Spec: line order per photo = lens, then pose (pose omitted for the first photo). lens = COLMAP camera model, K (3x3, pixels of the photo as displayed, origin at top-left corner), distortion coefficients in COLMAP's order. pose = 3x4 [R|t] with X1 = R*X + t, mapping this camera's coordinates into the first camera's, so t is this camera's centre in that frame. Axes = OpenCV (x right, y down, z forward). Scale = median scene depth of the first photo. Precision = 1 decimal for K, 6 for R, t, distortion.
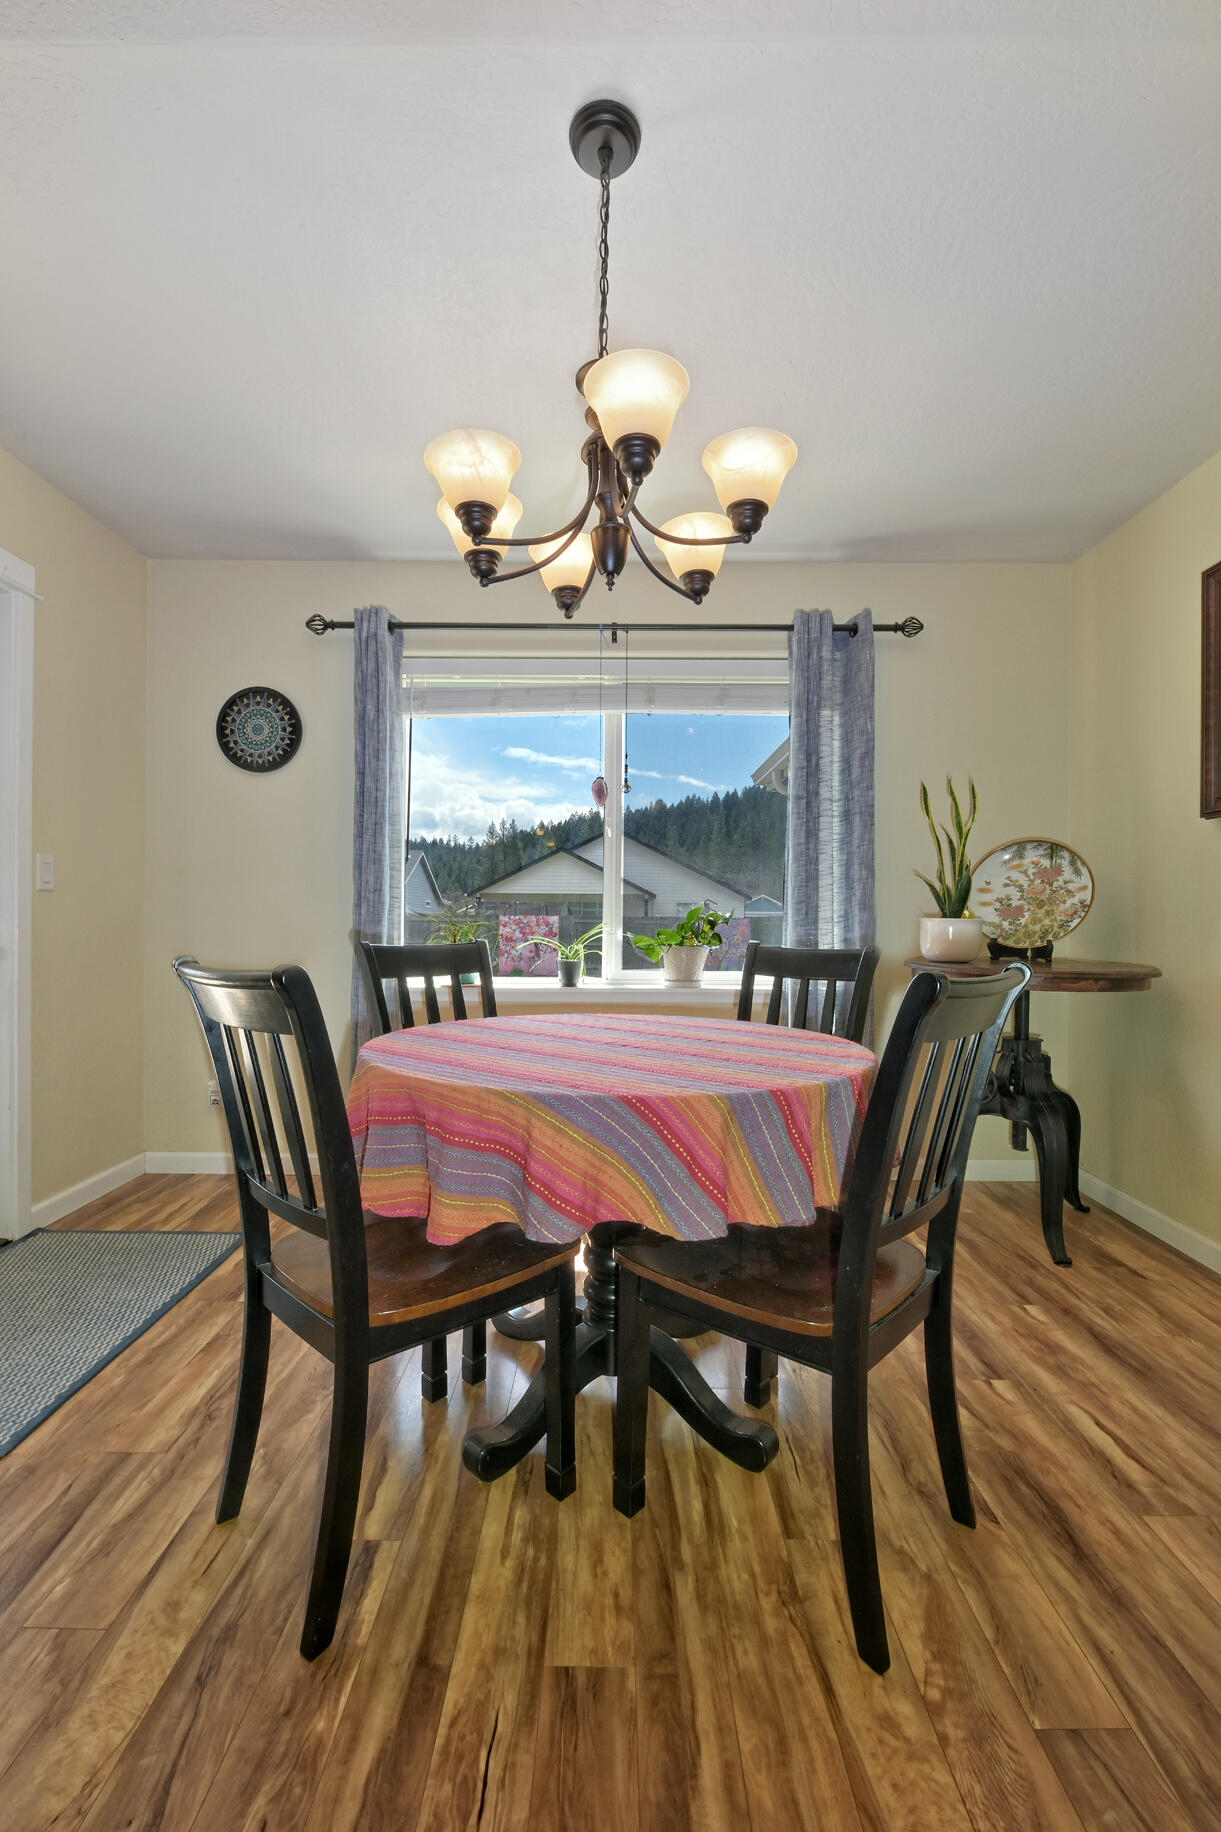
lens RADIAL K [[774.1, 0, 618.2], [0, 774.1, 930.3], [0, 0, 1]] dist [0.002291, 0.000113]
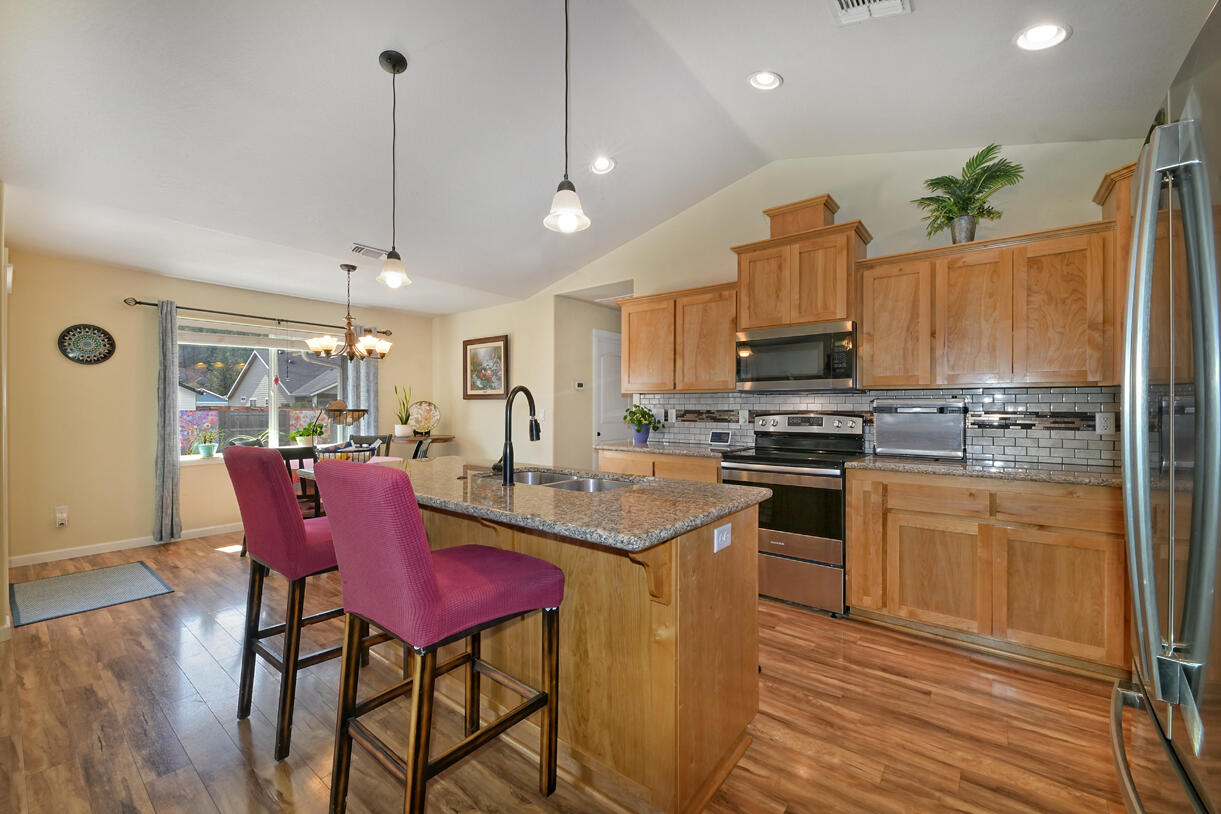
lens RADIAL K [[489.3, 0, 606.3], [0, 489.3, 407.1], [0, 0, 1]] dist [0.000624, -0.001961]
pose [[0.630526, -0.005428, 0.776149, -0.684262], [0.013571, 0.999900, -0.004032, -0.070108], [-0.776050, 0.013075, 0.630536, -1.067760]]
